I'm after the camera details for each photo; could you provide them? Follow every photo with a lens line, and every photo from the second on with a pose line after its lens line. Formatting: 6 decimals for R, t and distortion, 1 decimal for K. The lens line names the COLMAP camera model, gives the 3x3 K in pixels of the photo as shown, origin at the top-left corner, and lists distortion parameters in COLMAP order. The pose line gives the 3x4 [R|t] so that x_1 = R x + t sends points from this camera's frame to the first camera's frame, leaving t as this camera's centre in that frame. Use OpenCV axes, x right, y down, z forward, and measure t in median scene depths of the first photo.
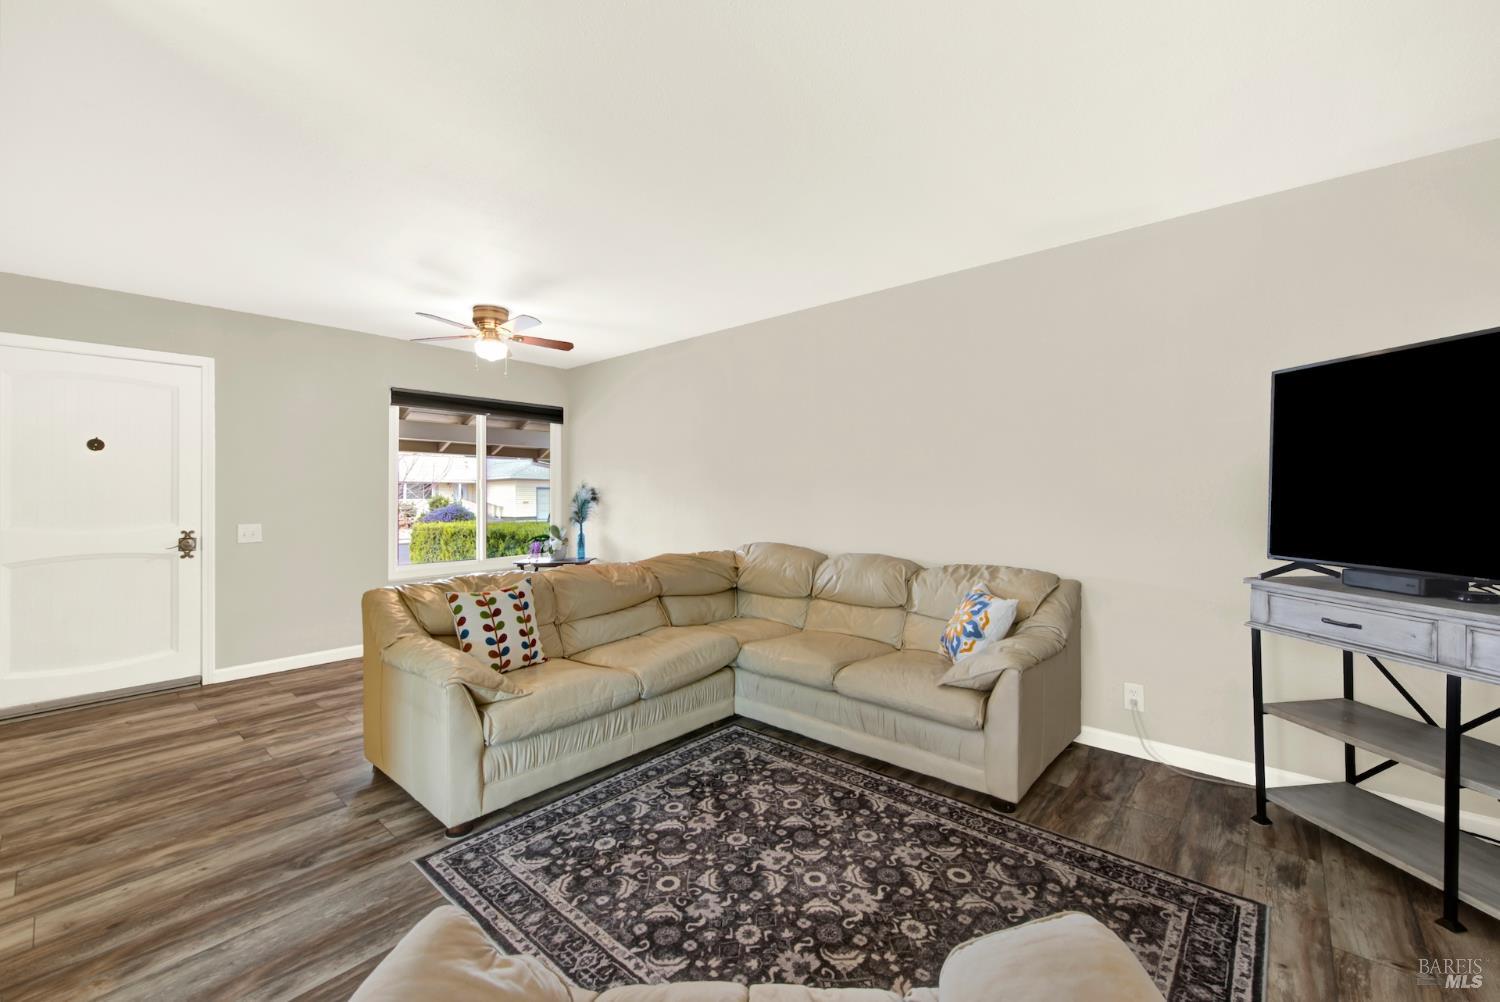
lens RADIAL K [[606.1, 0, 766.8], [0, 606.1, 501.7], [0, 0, 1]] dist [0.005219, 0.000538]
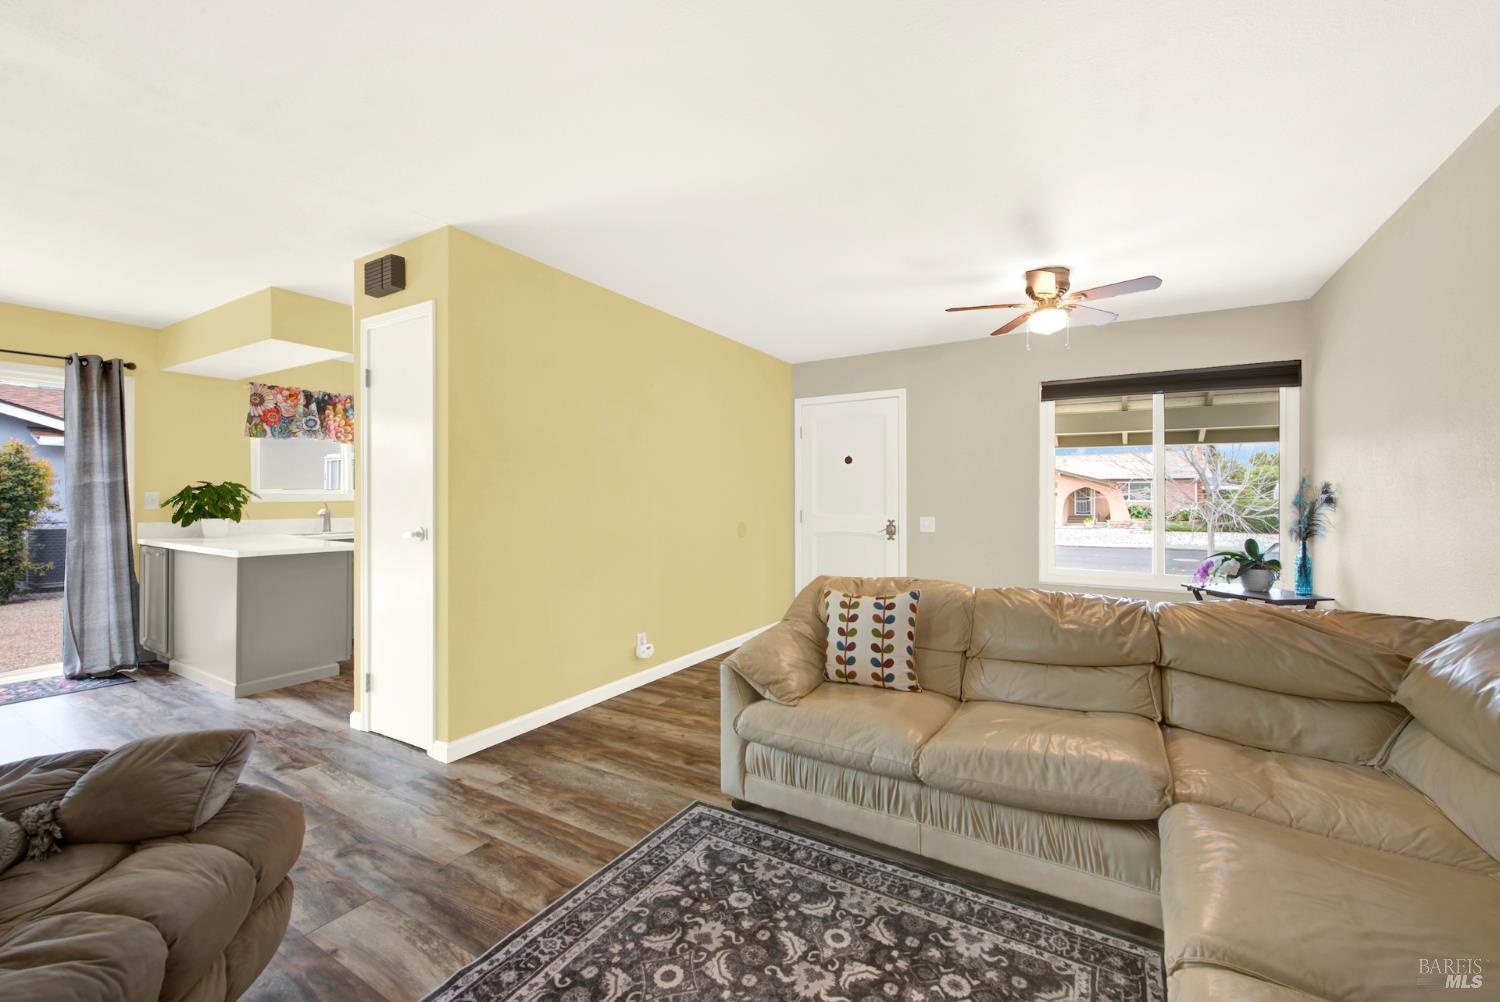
lens RADIAL K [[602.6, 0, 754.6], [0, 602.6, 498.5], [0, 0, 1]] dist [-0.001512, -0.000503]
pose [[0.167075, 0.010198, -0.985891, 0.495622], [-0.013531, 0.999876, 0.008050, -0.009952], [0.985851, 0.011995, 0.167192, 0.756221]]
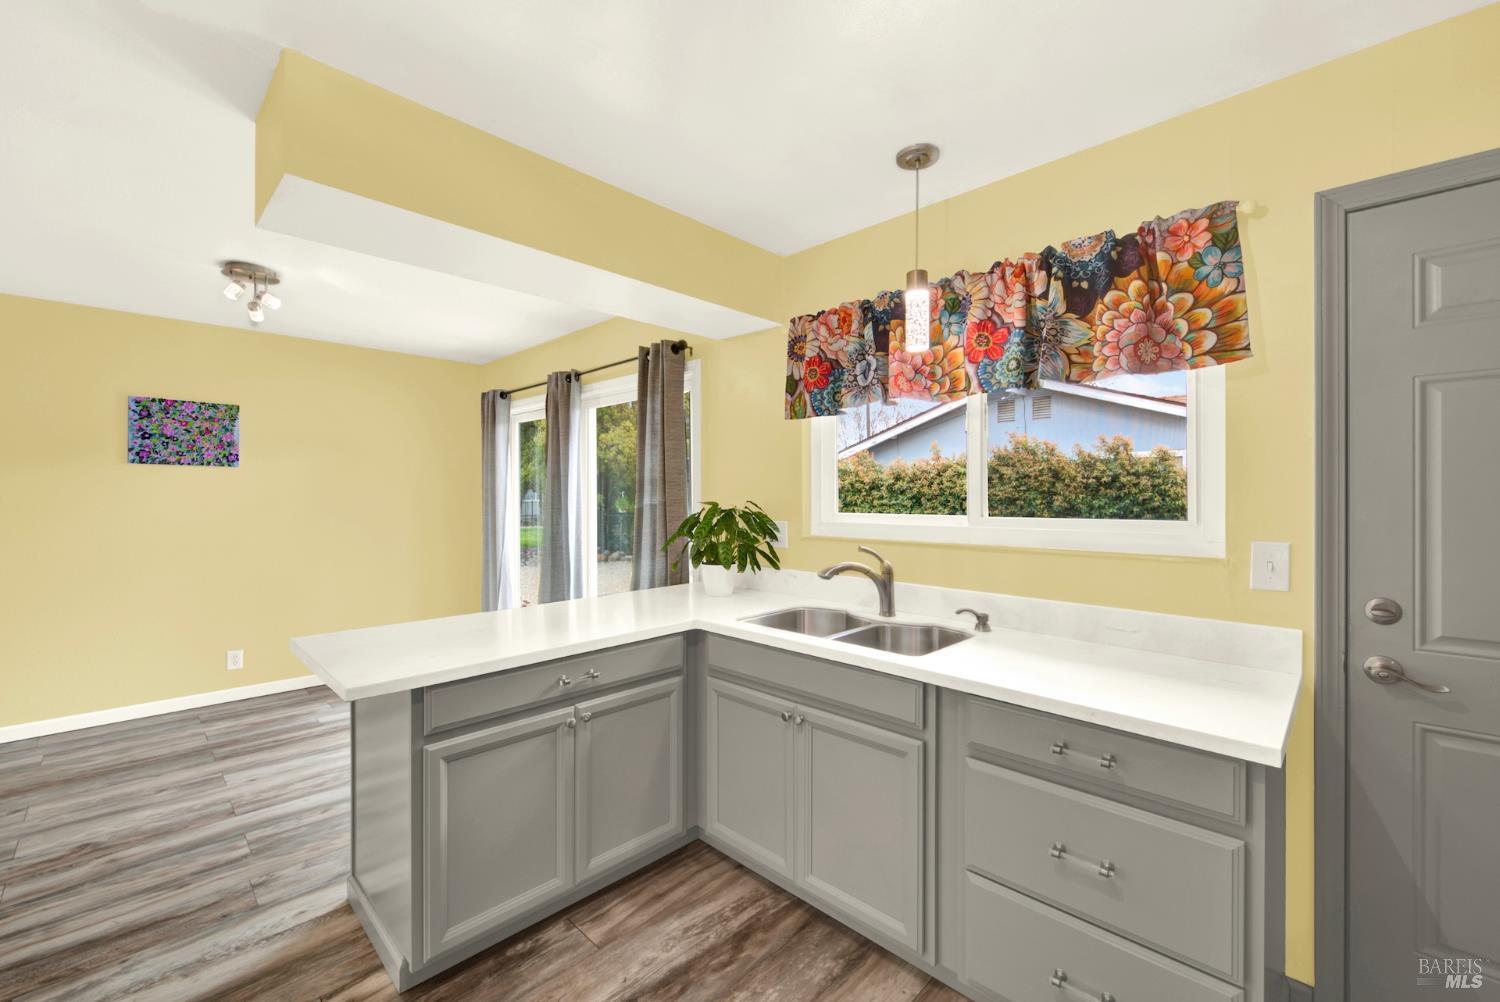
lens RADIAL K [[616.5, 0, 764.5], [0, 616.5, 499.5], [0, 0, 1]] dist [0.000224, -0.000538]
pose [[-0.998588, 0.005814, 0.052799, -1.805920], [0.006662, 0.999851, 0.015913, -0.047984], [-0.052699, 0.016243, -0.998478, 0.557636]]
